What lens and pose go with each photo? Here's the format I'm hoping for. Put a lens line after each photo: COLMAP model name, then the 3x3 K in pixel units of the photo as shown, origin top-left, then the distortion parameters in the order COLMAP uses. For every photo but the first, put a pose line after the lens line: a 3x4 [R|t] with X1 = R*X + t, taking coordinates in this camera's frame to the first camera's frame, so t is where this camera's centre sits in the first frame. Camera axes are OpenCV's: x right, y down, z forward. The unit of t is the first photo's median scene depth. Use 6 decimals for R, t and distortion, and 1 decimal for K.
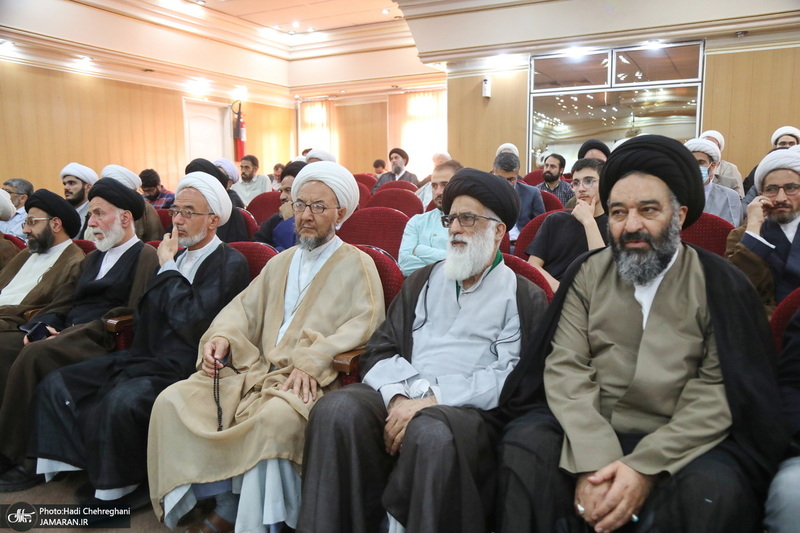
lens RADIAL K [[650.5, 0, 400.0], [0, 650.5, 266.5], [0, 0, 1]] dist [0.022299, 0.012258]
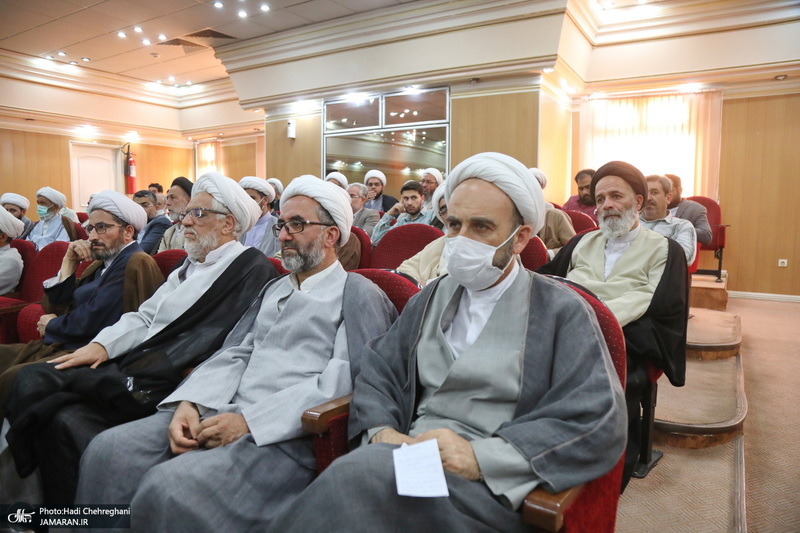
lens RADIAL K [[552.9, 0, 400.0], [0, 552.9, 266.5], [0, 0, 1]] dist [0.000074, 0.006940]
pose [[0.994664, 0.011362, -0.102538, 0.385094], [-0.013685, 0.999665, -0.021978, -0.014308], [0.102254, 0.023264, 0.994486, 0.054621]]
